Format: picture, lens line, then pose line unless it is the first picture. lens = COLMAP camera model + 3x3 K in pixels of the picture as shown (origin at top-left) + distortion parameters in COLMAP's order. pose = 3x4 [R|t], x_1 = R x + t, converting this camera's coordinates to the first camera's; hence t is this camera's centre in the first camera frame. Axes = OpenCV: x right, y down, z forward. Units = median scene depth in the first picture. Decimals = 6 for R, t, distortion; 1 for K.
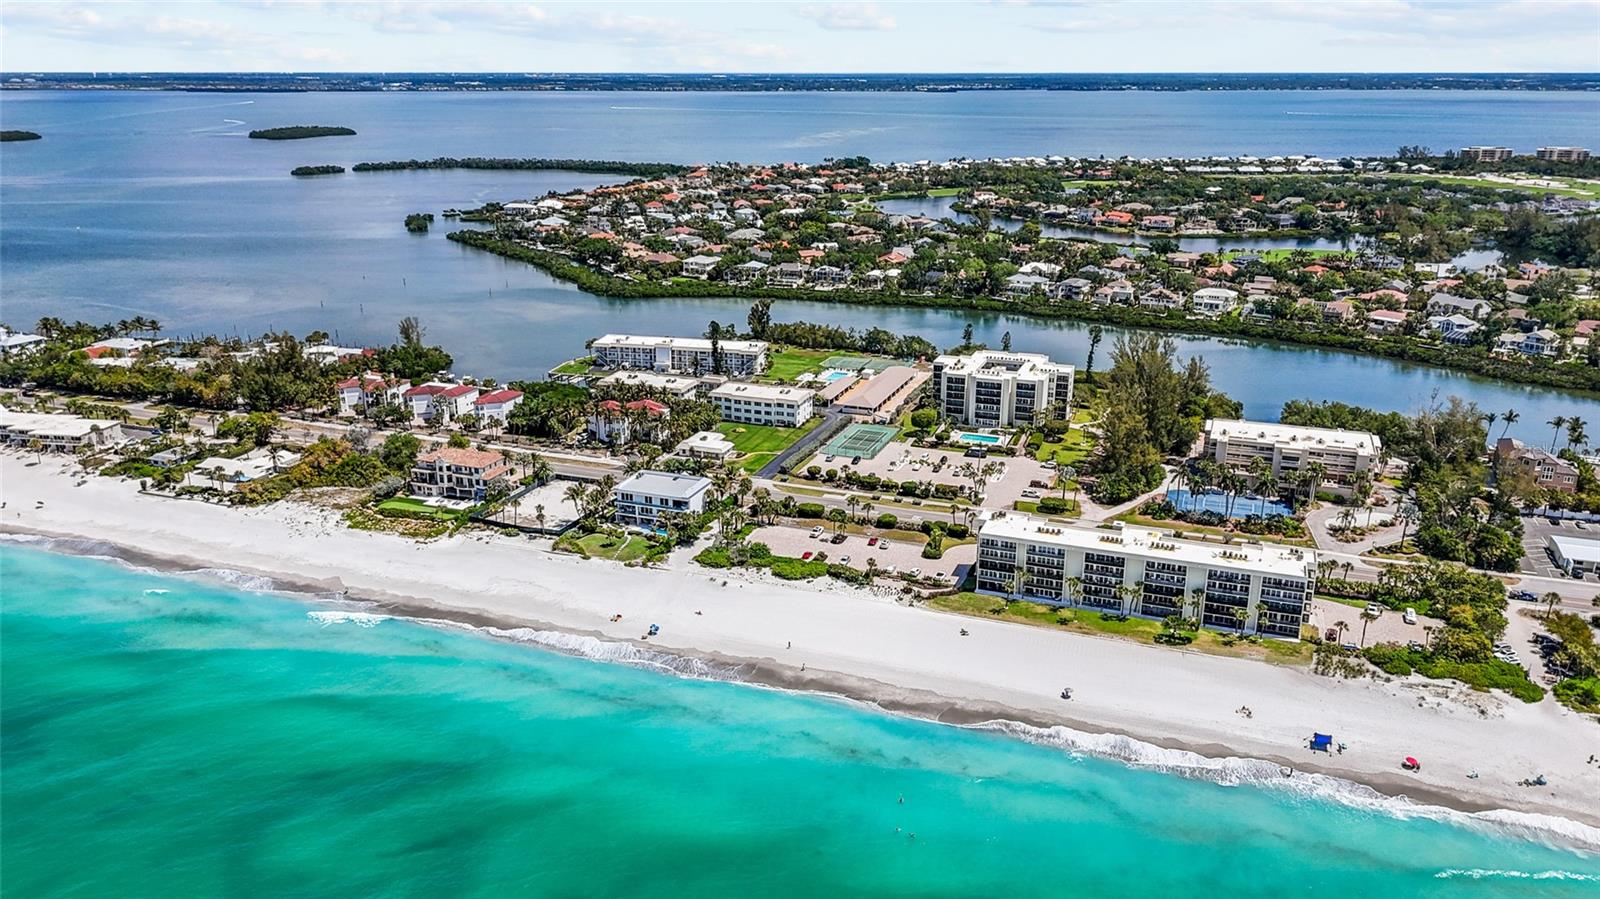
lens RADIAL K [[1200.7, 0, 800.0], [0, 1200.7, 449.5], [0, 0, 1]] dist [0.079492, -0.104597]
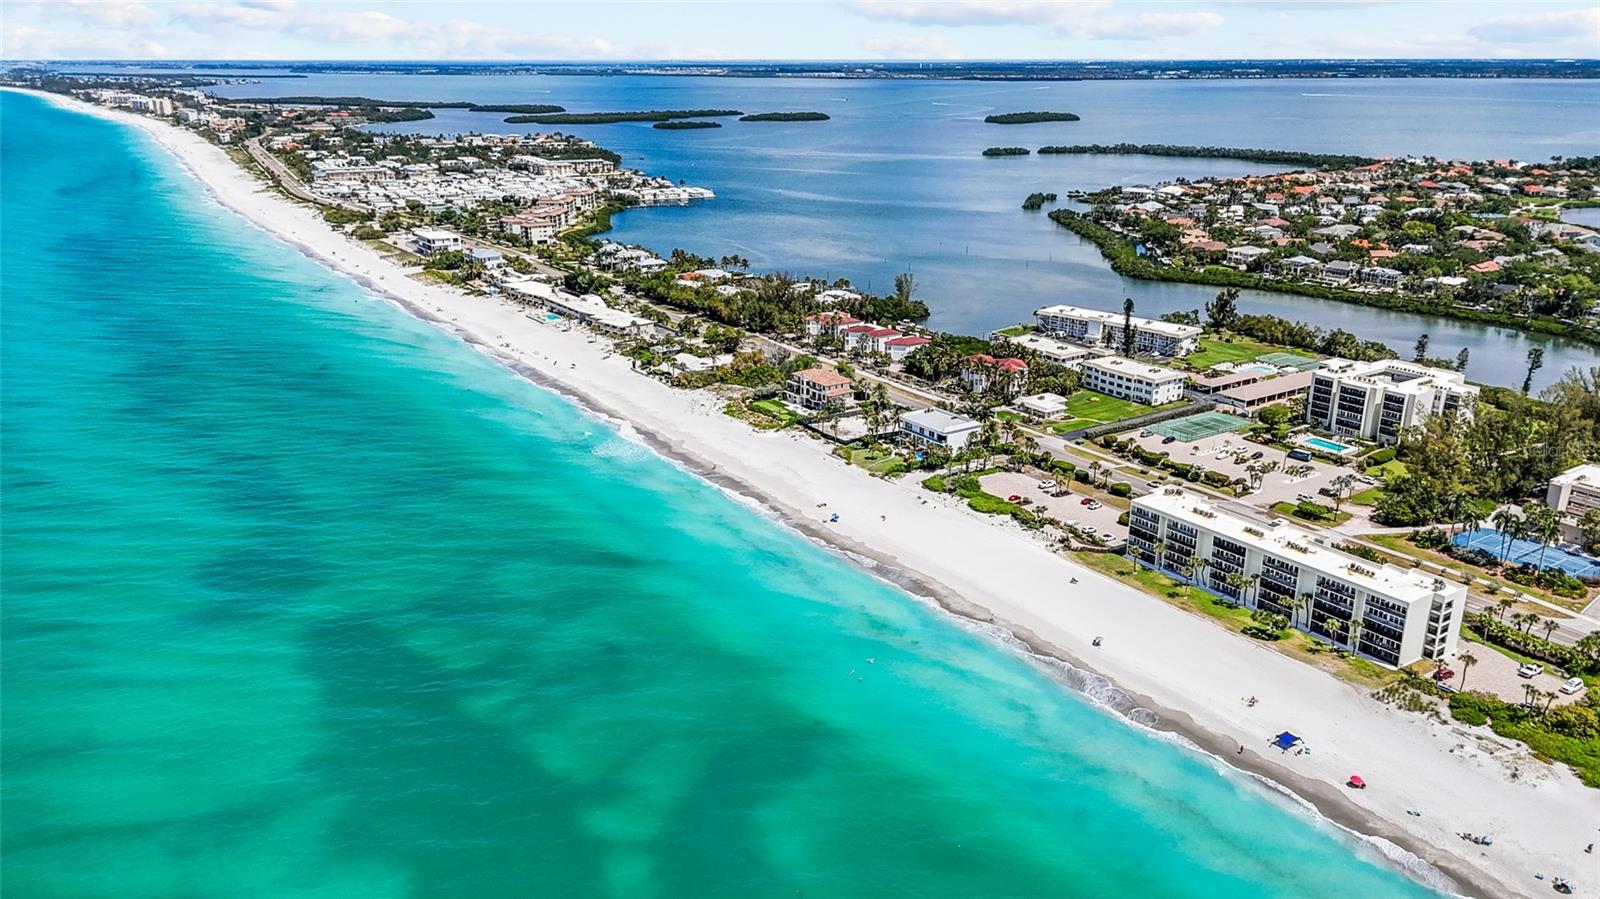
lens RADIAL K [[1200.7, 0, 800.0], [0, 1200.7, 449.5], [0, 0, 1]] dist [0.079492, -0.104597]
pose [[0.815370, 0.175910, -0.551568, 0.283709], [-0.170706, 0.983414, 0.061286, 0.005807], [0.553201, 0.044186, 0.831875, -0.027252]]
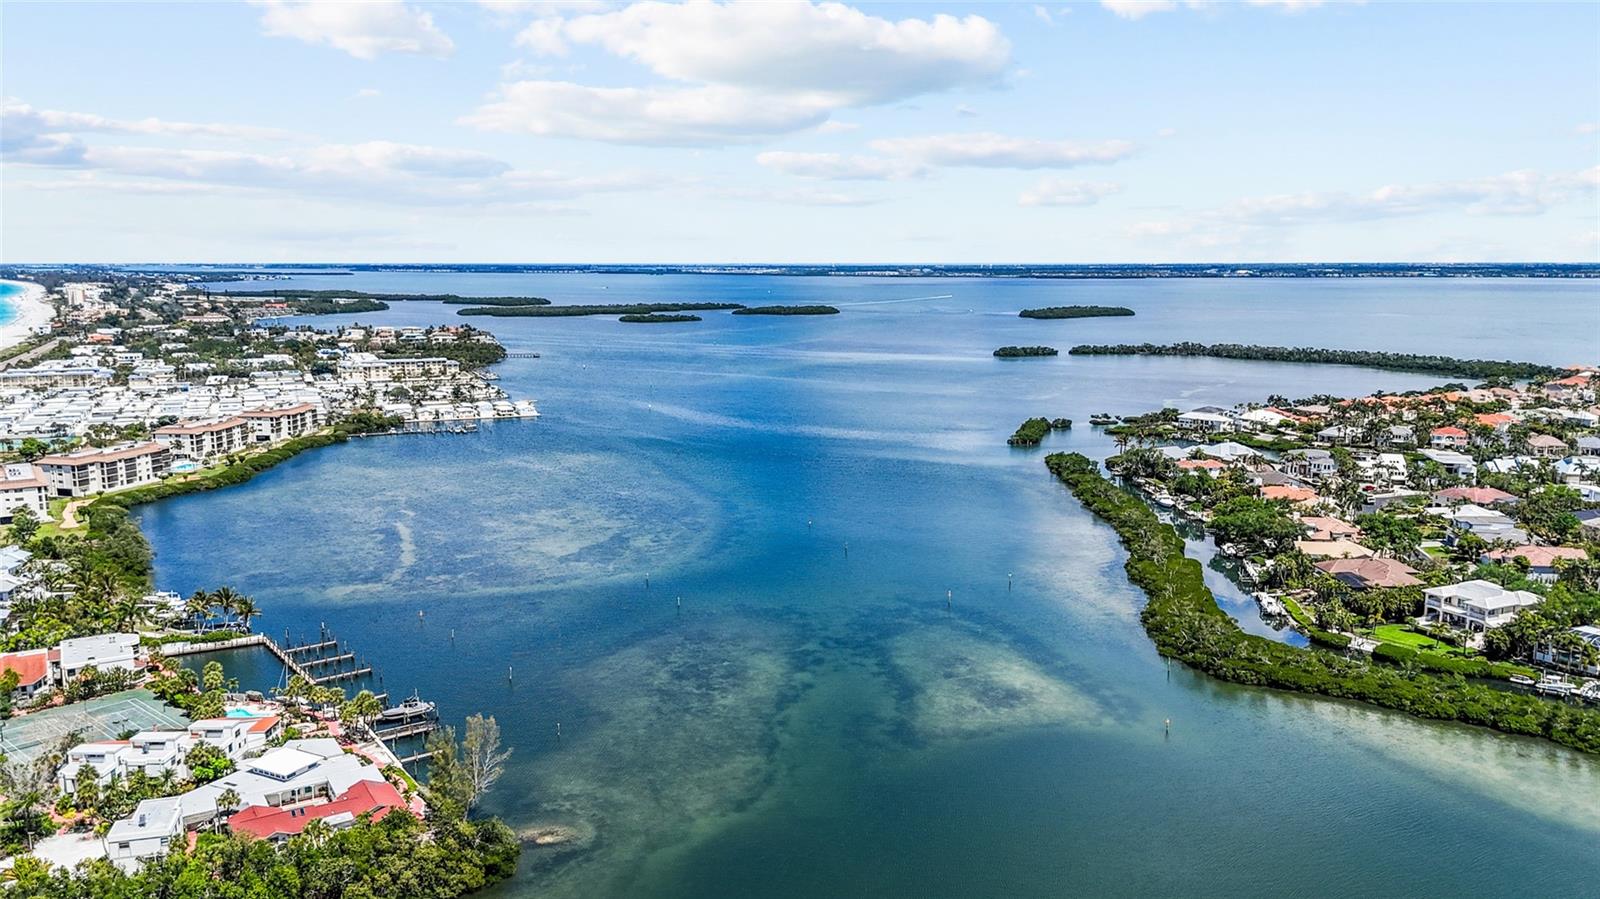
lens RADIAL K [[1155.8, 0, 800.0], [0, 1155.8, 449.5], [0, 0, 1]] dist [0.082644, -0.084209]
pose [[0.771300, 0.098678, -0.628776, -0.020482], [-0.188974, 0.978864, -0.078189, -0.192048], [0.607771, 0.179129, 0.773646, 0.798165]]
